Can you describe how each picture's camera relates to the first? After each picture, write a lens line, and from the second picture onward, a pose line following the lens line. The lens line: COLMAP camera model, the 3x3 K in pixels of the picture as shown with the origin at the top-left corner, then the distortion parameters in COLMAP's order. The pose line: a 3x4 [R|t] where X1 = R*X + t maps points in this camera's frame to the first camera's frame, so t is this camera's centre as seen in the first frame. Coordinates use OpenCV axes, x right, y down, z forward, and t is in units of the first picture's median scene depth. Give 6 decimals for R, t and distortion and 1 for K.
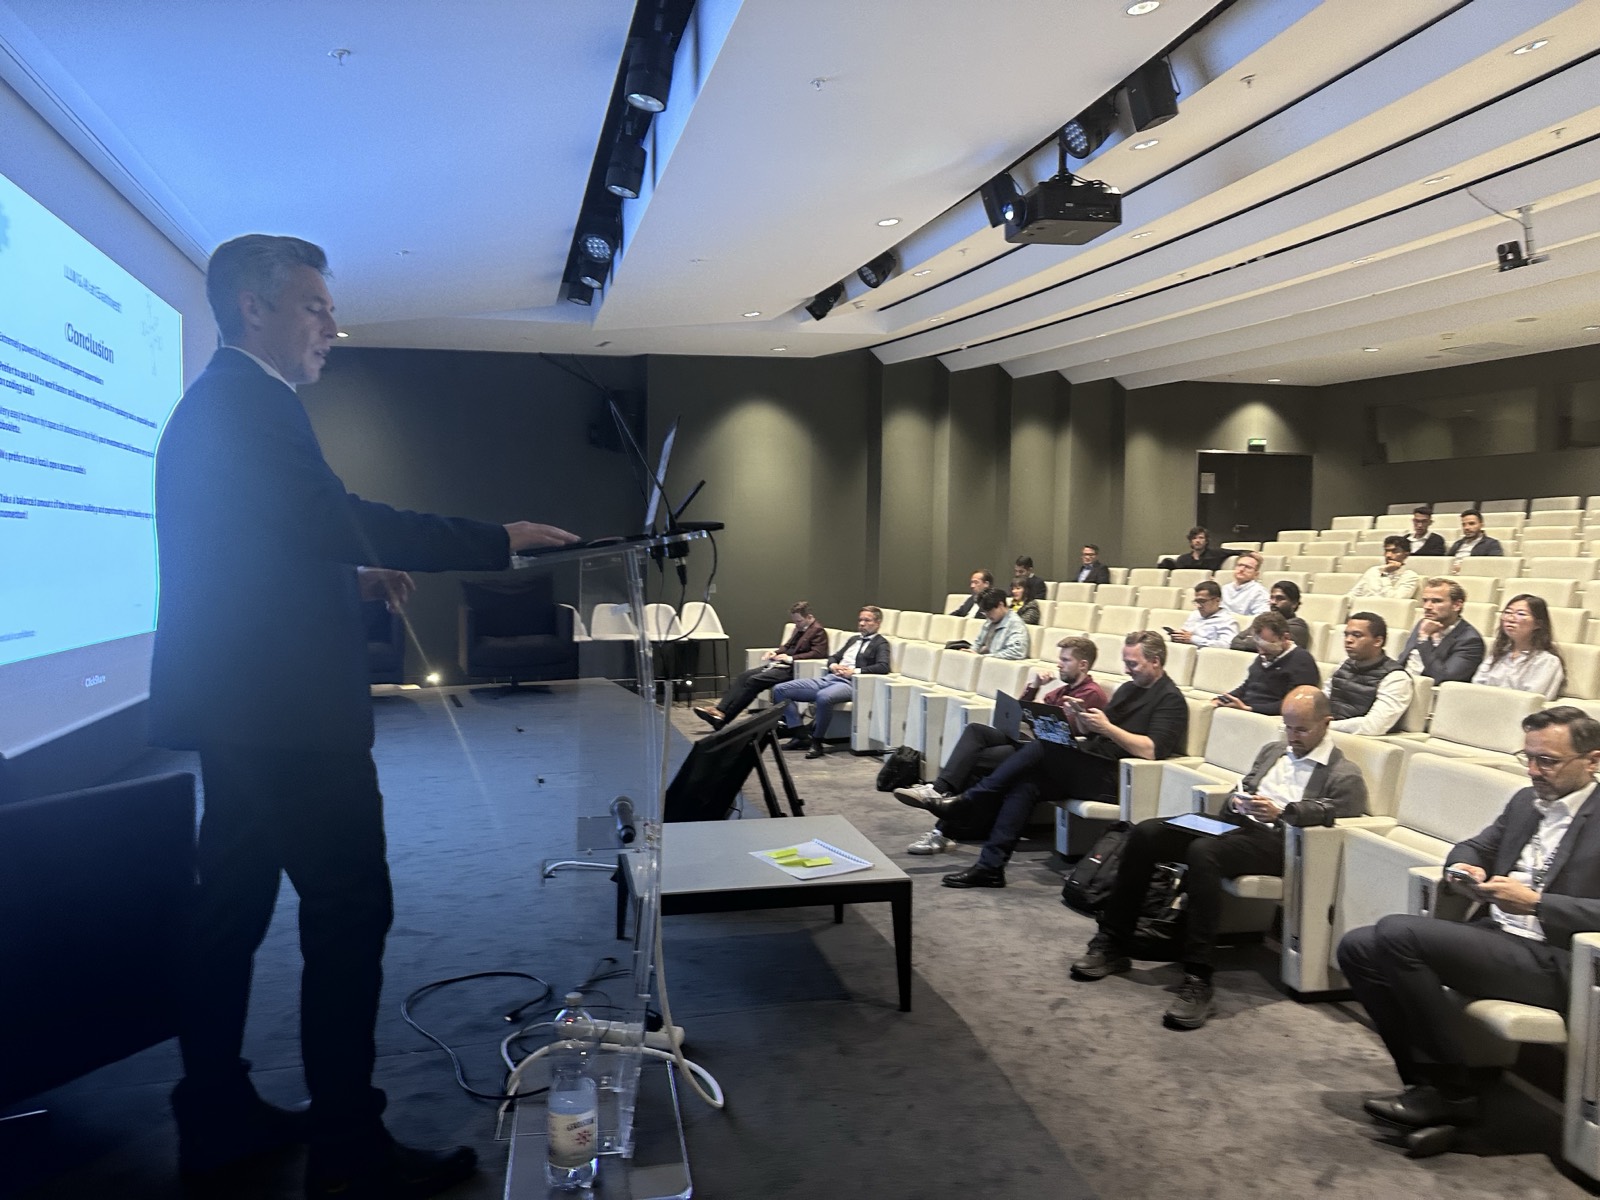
lens RADIAL K [[1119.5, 0, 806.7], [0, 1119.5, 596.2], [0, 0, 1]] dist [0.060857, -0.101194]
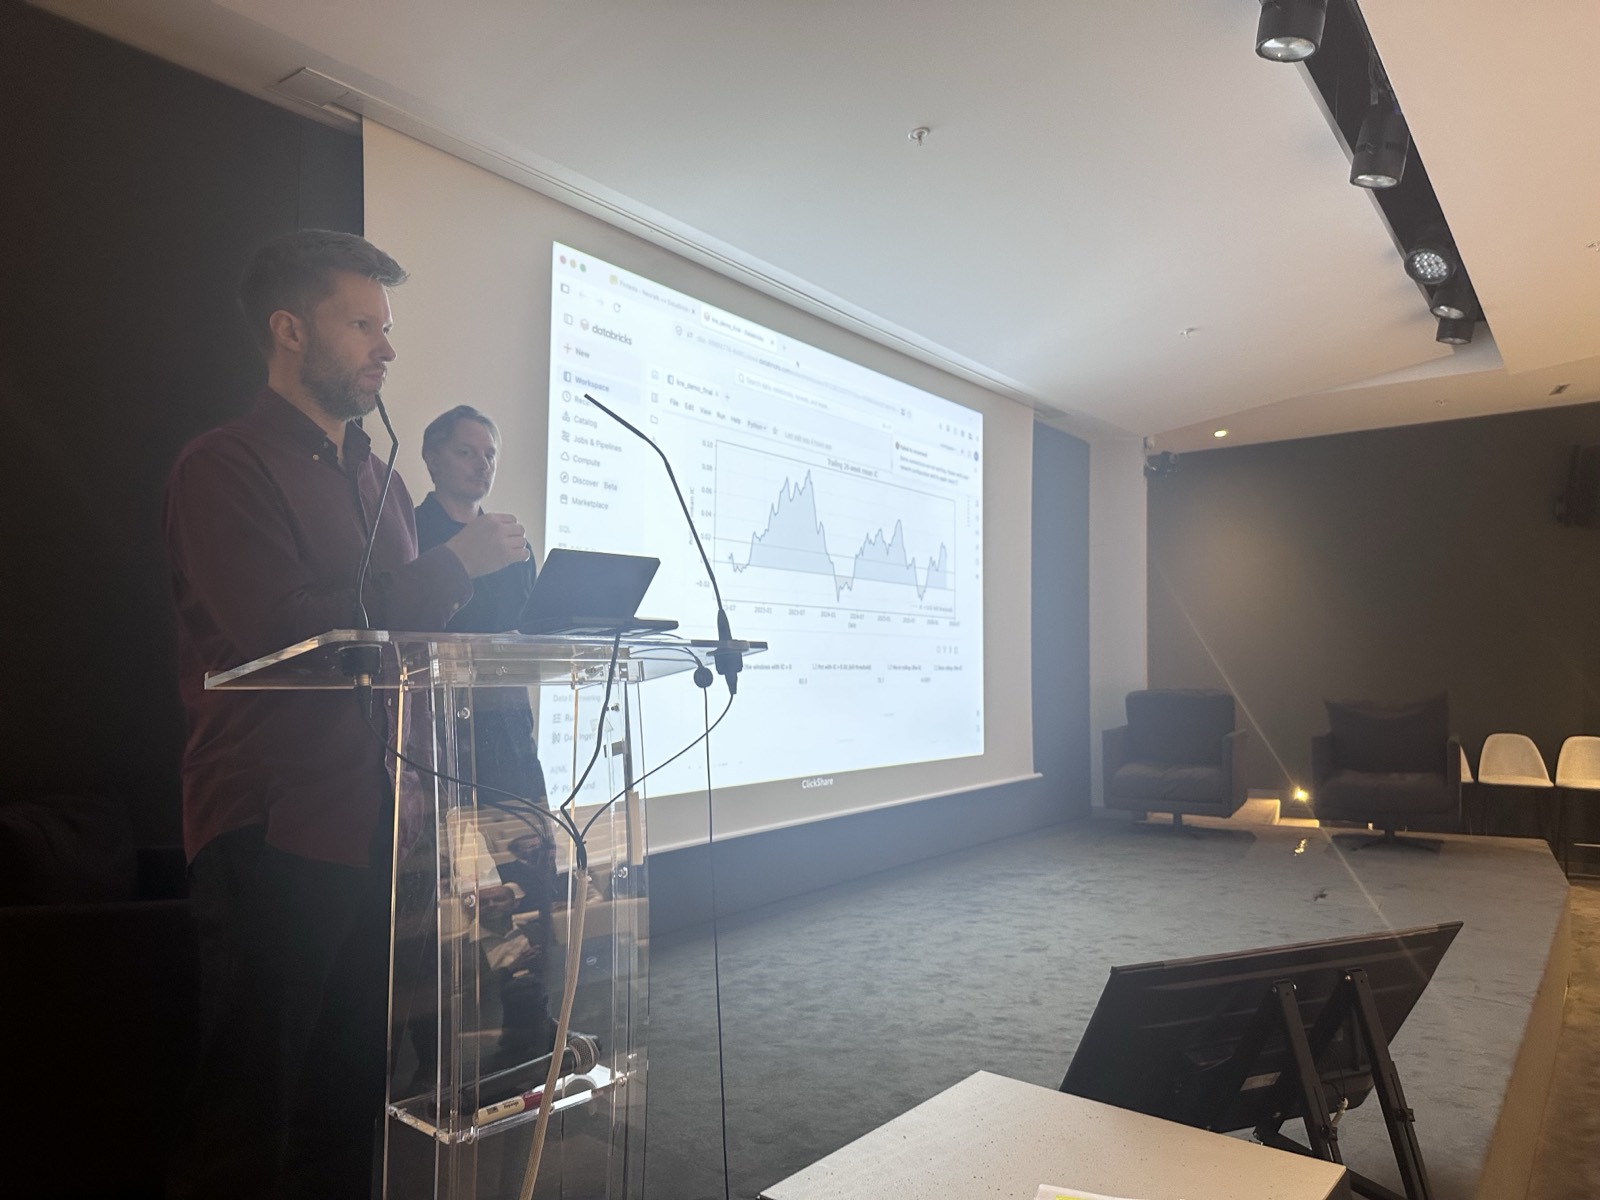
lens RADIAL K [[1119.5, 0, 806.7], [0, 1119.5, 596.2], [0, 0, 1]] dist [0.060857, -0.101194]
pose [[0.613846, -0.050254, -0.787825, 0.127247], [-0.030155, 0.995751, -0.087012, -0.006412], [0.788850, 0.077169, 0.609722, 0.194720]]
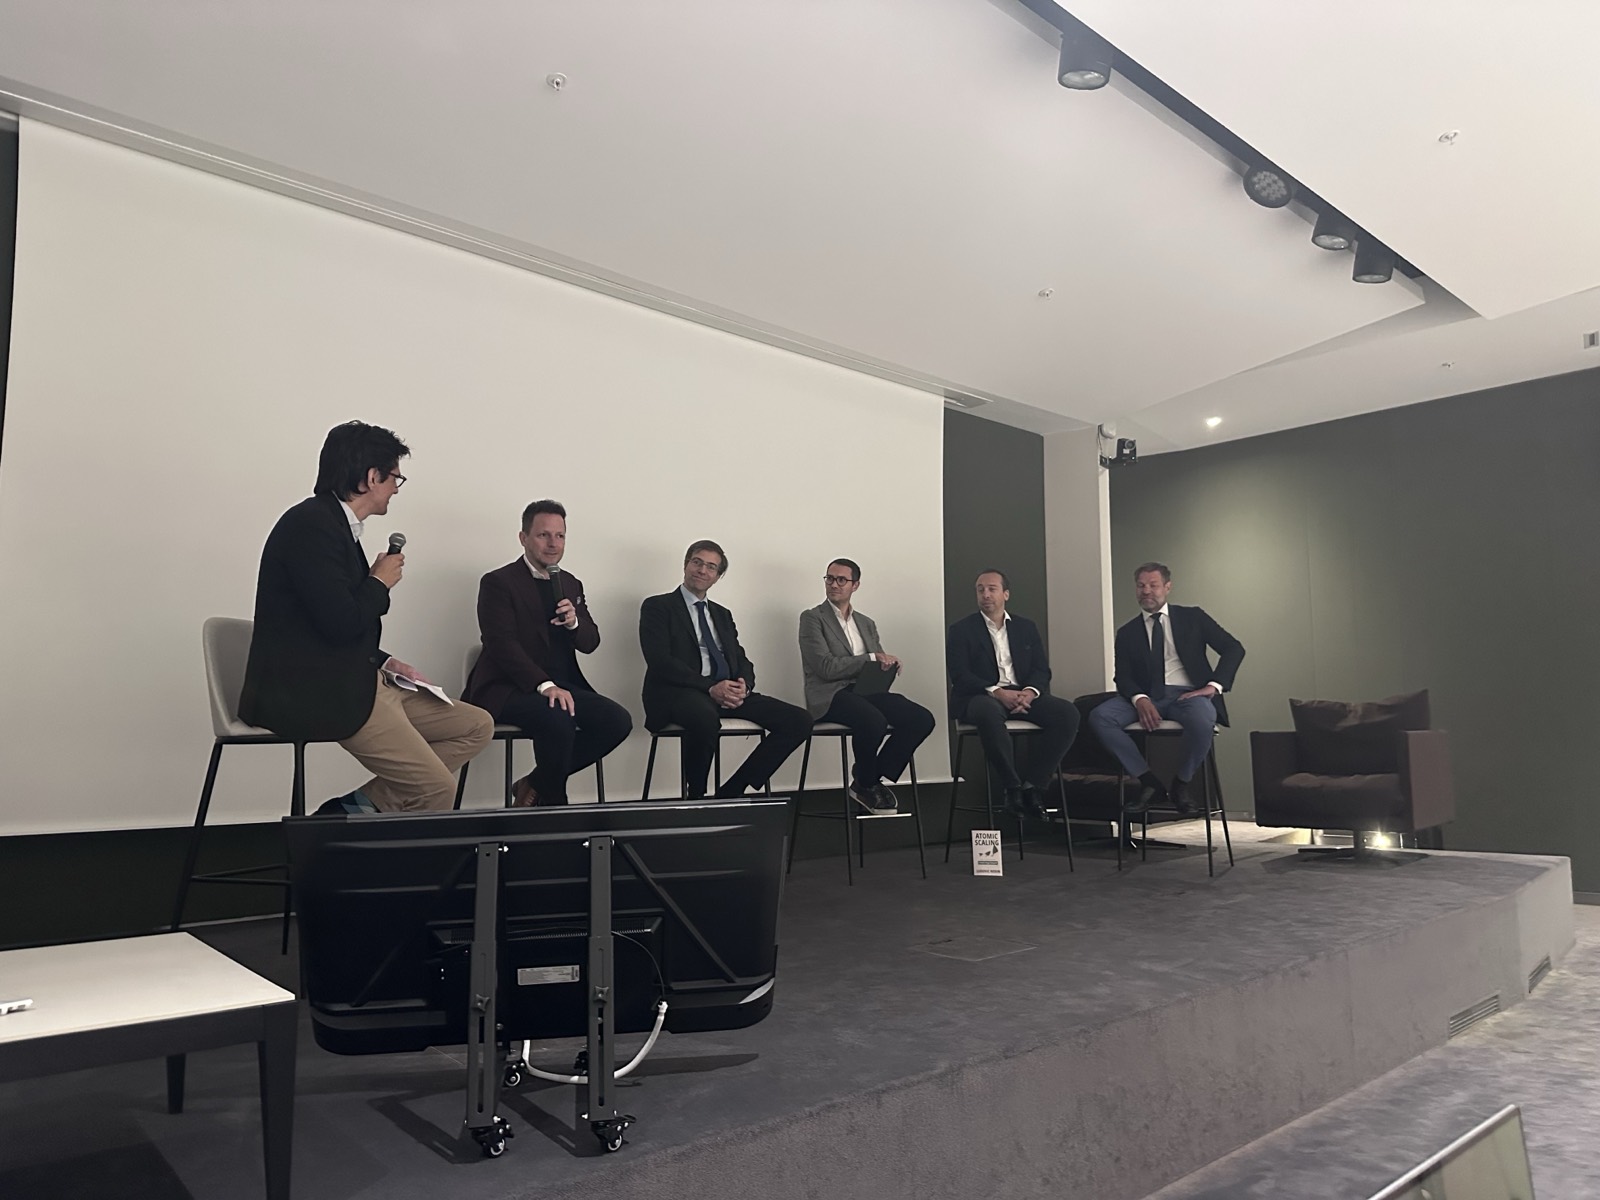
lens RADIAL K [[1115.4, 0, 799.9], [0, 1115.4, 588.0], [0, 0, 1]] dist [0.109051, -0.143395]
pose [[0.436725, -0.126477, -0.890660, 0.233063], [-0.028074, 0.987669, -0.154019, 0.039524], [0.899157, 0.092269, 0.427789, 0.404690]]
